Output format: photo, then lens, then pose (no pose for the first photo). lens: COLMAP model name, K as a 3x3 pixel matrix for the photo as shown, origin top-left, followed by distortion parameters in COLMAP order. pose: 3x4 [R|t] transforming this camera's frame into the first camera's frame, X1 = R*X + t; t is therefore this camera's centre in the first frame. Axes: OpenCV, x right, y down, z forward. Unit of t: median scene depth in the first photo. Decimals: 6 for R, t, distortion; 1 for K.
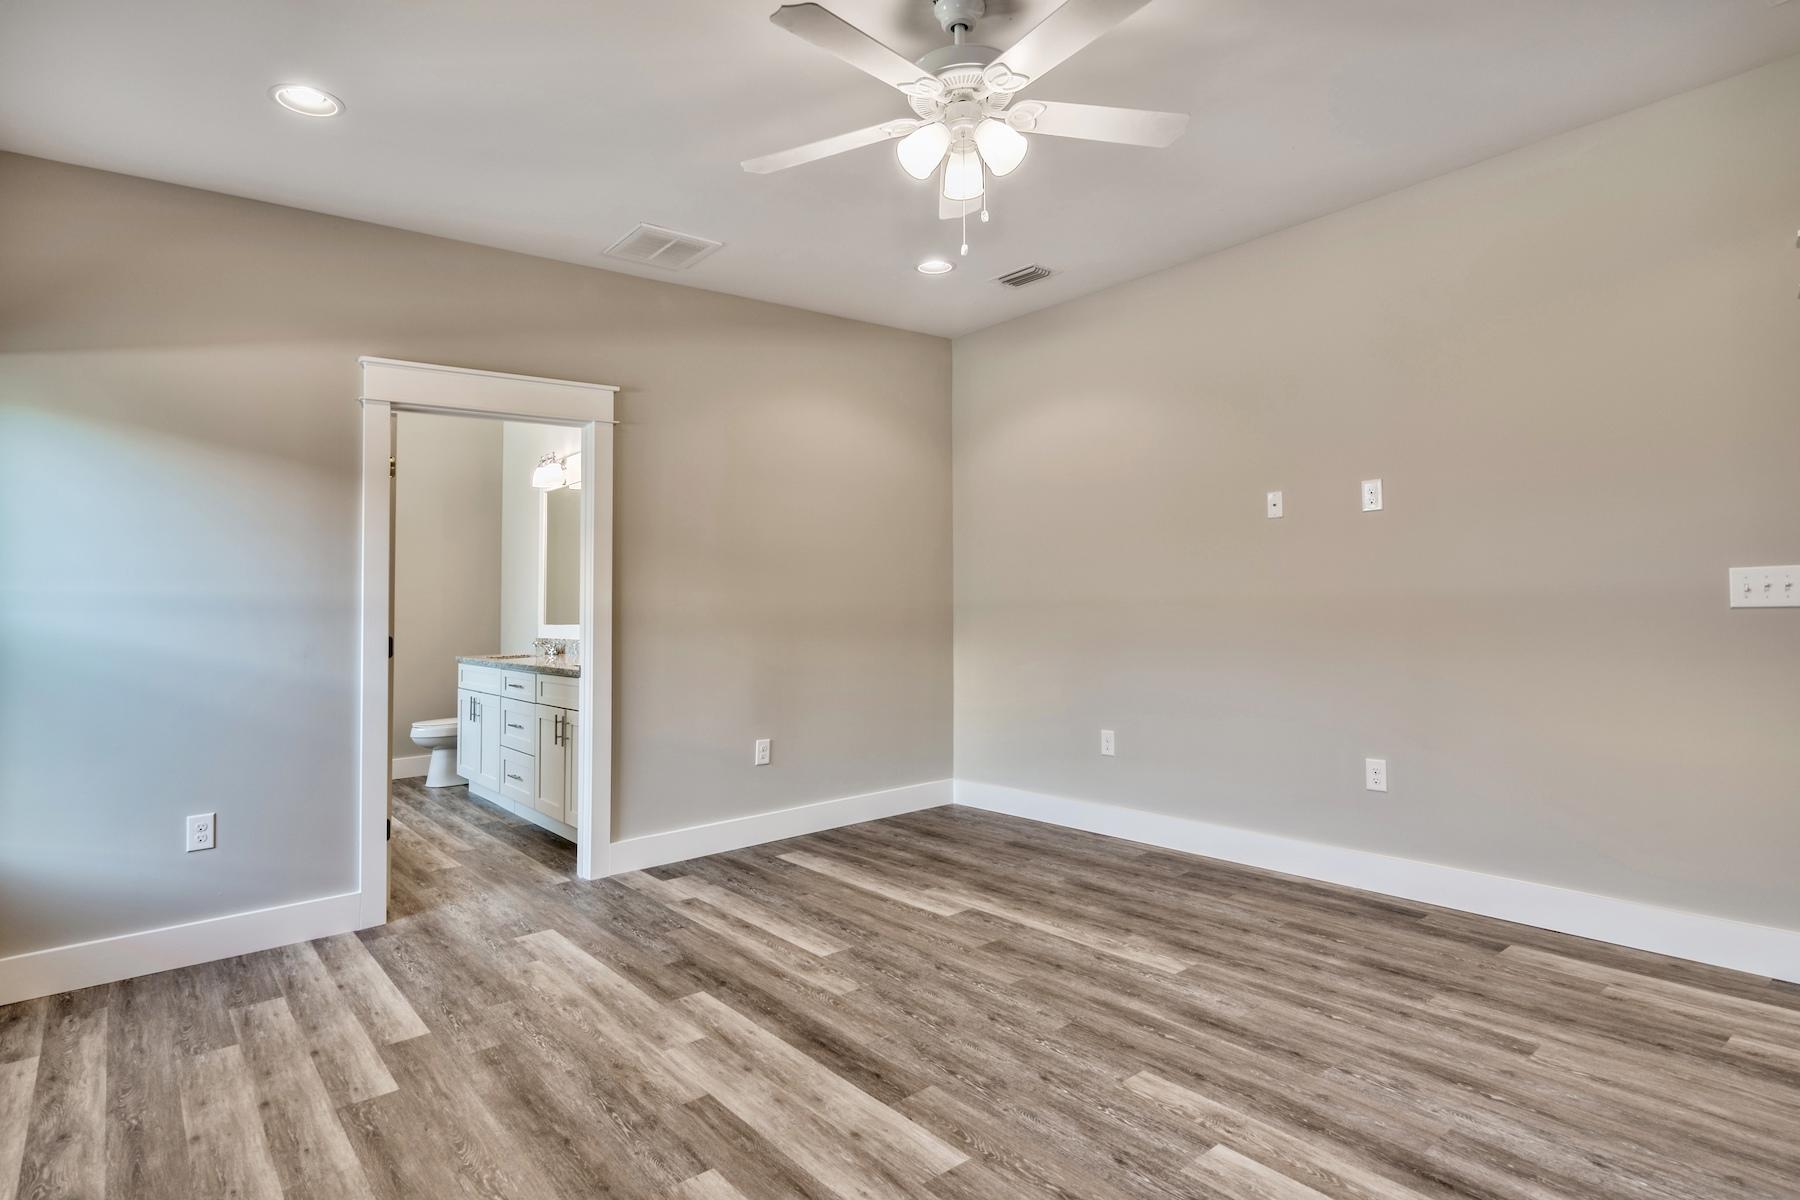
lens RADIAL K [[973.4, 0, 896.1], [0, 973.4, 600.7], [0, 0, 1]] dist [0.002366, 0.000573]
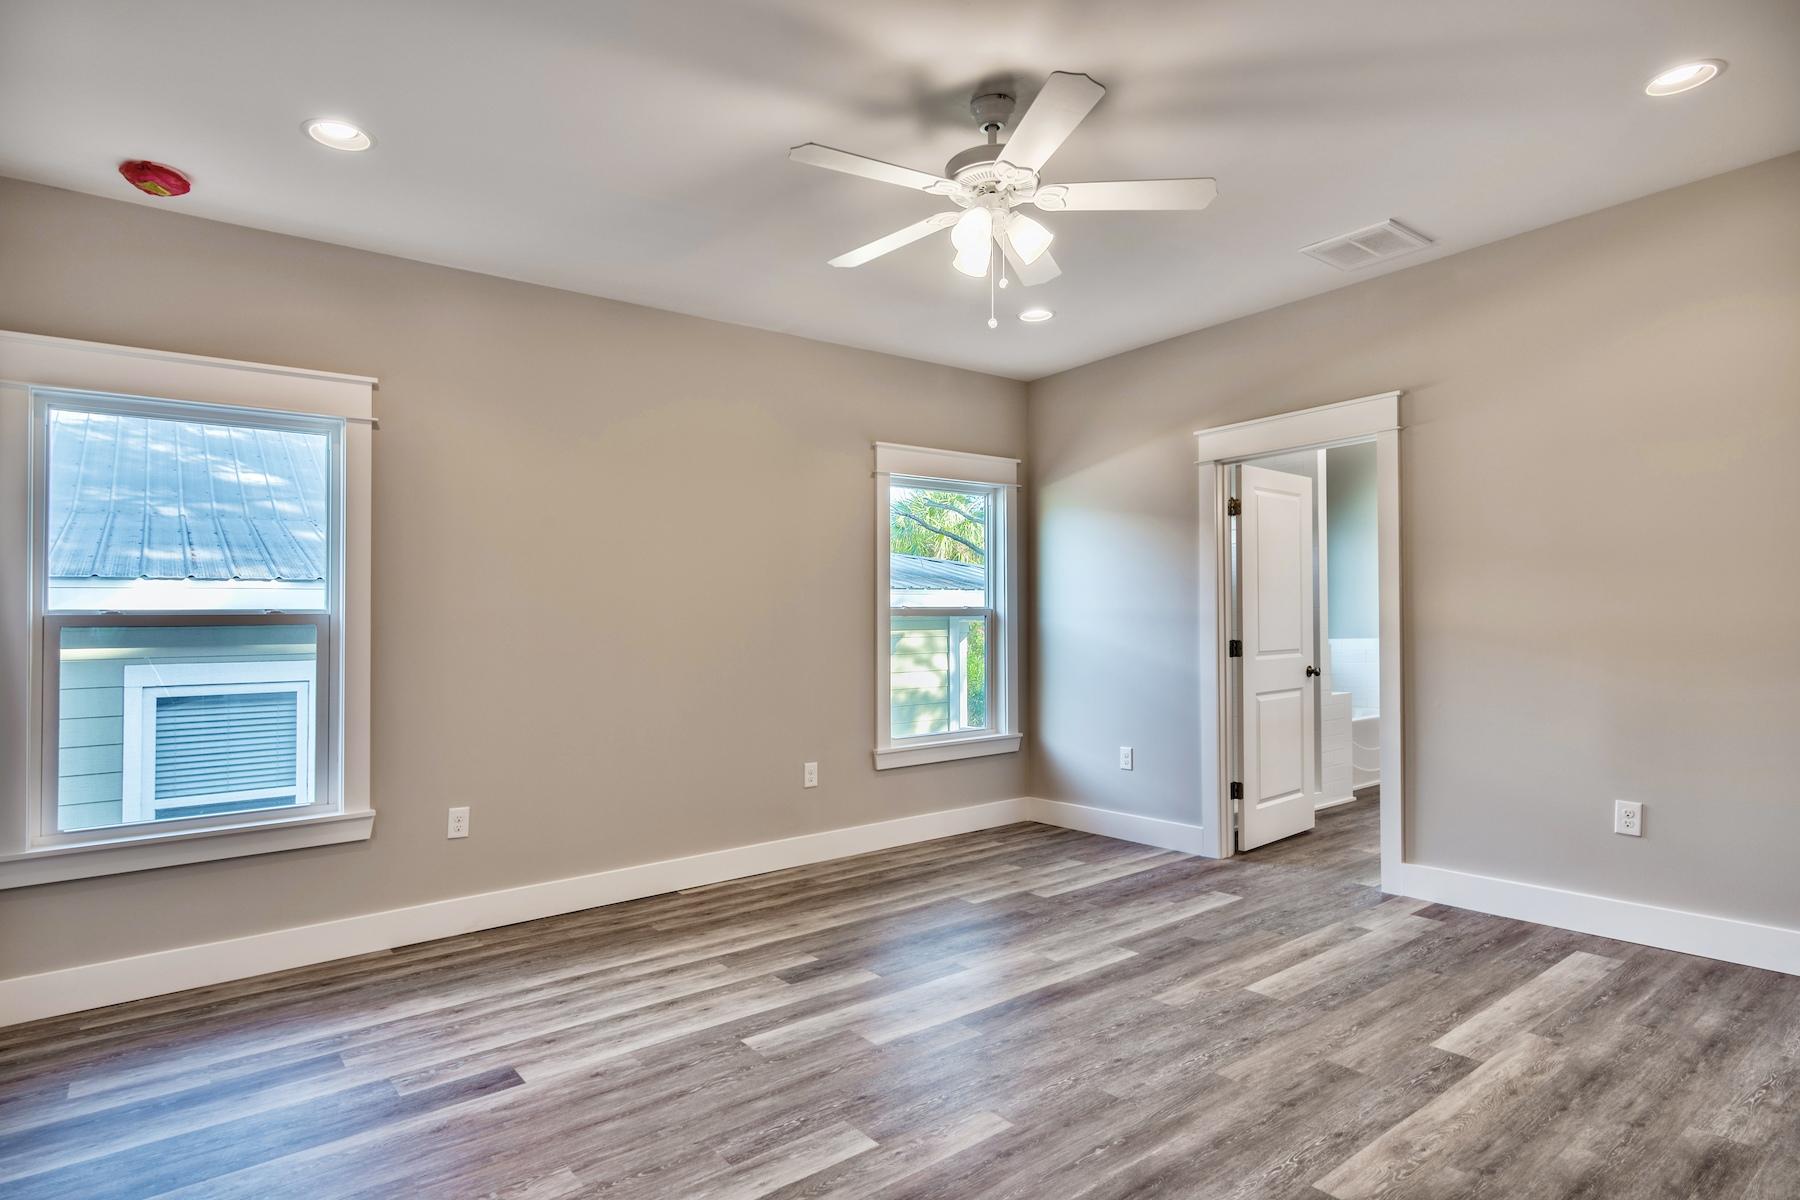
lens RADIAL K [[999.4, 0, 896.4], [0, 999.4, 600.2], [0, 0, 1]] dist [0.005392, 0.001612]
pose [[-0.037883, 0.003989, -0.999274, 0.916837], [0.018418, 0.999825, 0.003293, -0.031649], [0.999112, -0.018280, -0.037950, 0.683594]]
